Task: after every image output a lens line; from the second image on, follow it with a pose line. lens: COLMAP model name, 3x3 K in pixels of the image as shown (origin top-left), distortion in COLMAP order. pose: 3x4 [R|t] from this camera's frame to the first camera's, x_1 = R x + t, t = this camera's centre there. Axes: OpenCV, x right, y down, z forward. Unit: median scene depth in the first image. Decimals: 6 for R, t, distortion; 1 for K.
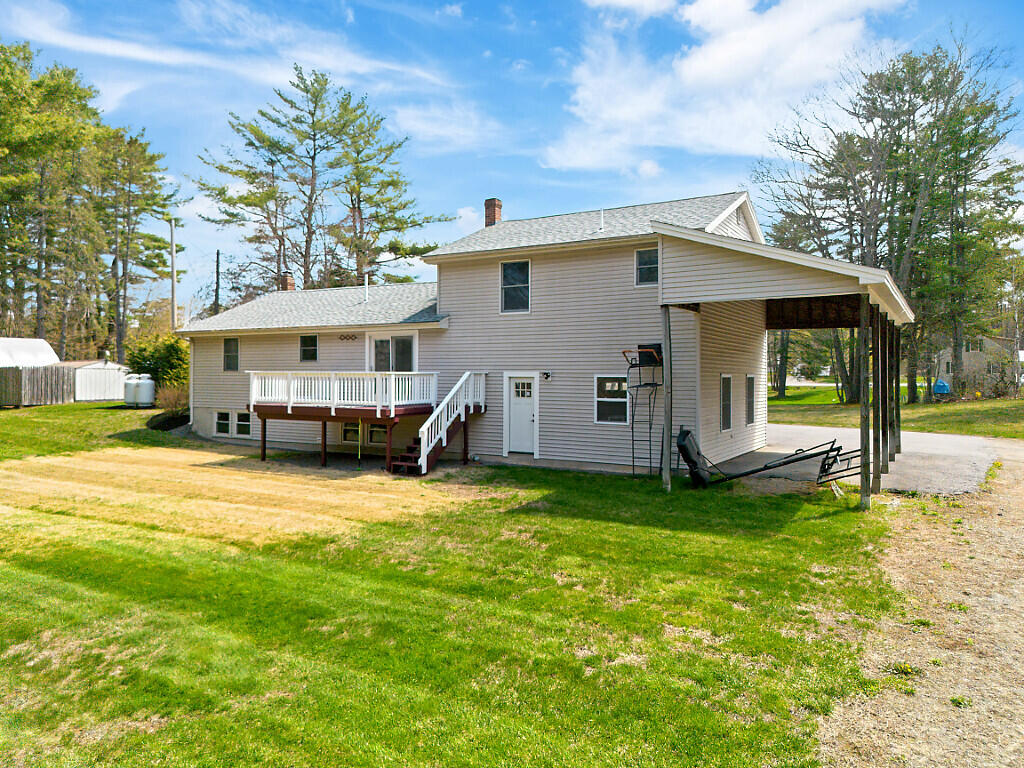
lens RADIAL K [[724.7, 0, 512.0], [0, 724.7, 384.0], [0, 0, 1]] dist [0.040921, -0.032048]
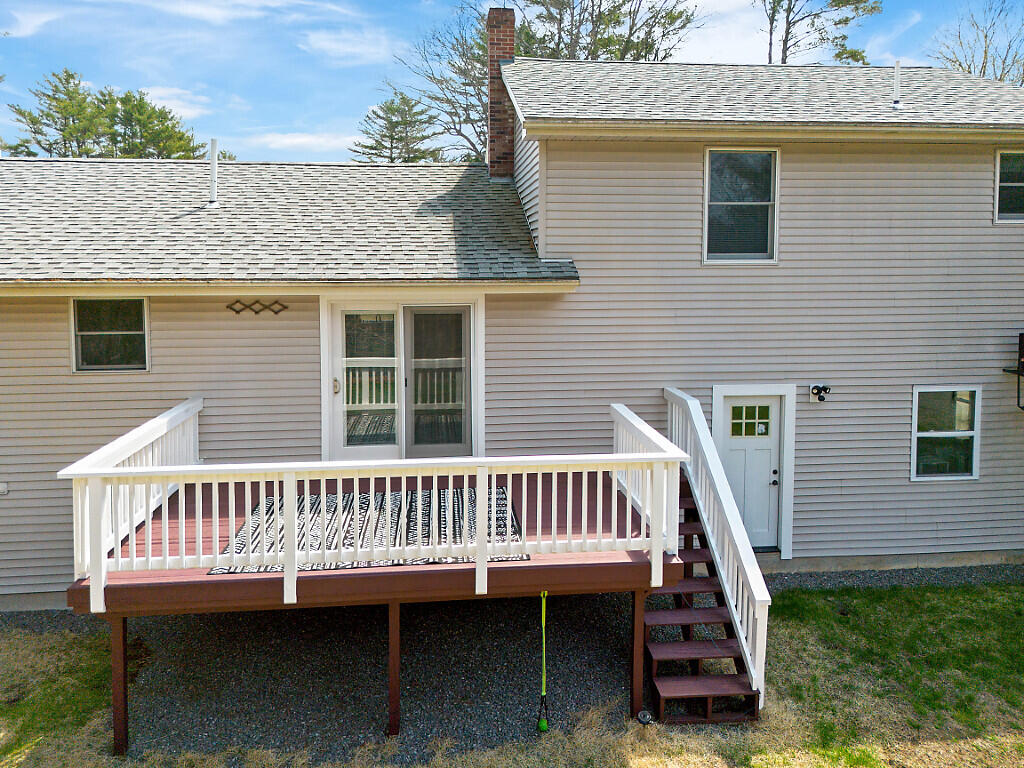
lens RADIAL K [[724.7, 0, 512.0], [0, 724.7, 384.0], [0, 0, 1]] dist [0.040921, -0.032048]
pose [[0.811604, -0.043064, 0.582619, -0.404278], [0.022540, 0.998845, 0.042431, -0.041870], [-0.583773, -0.021305, 0.811637, 0.703779]]
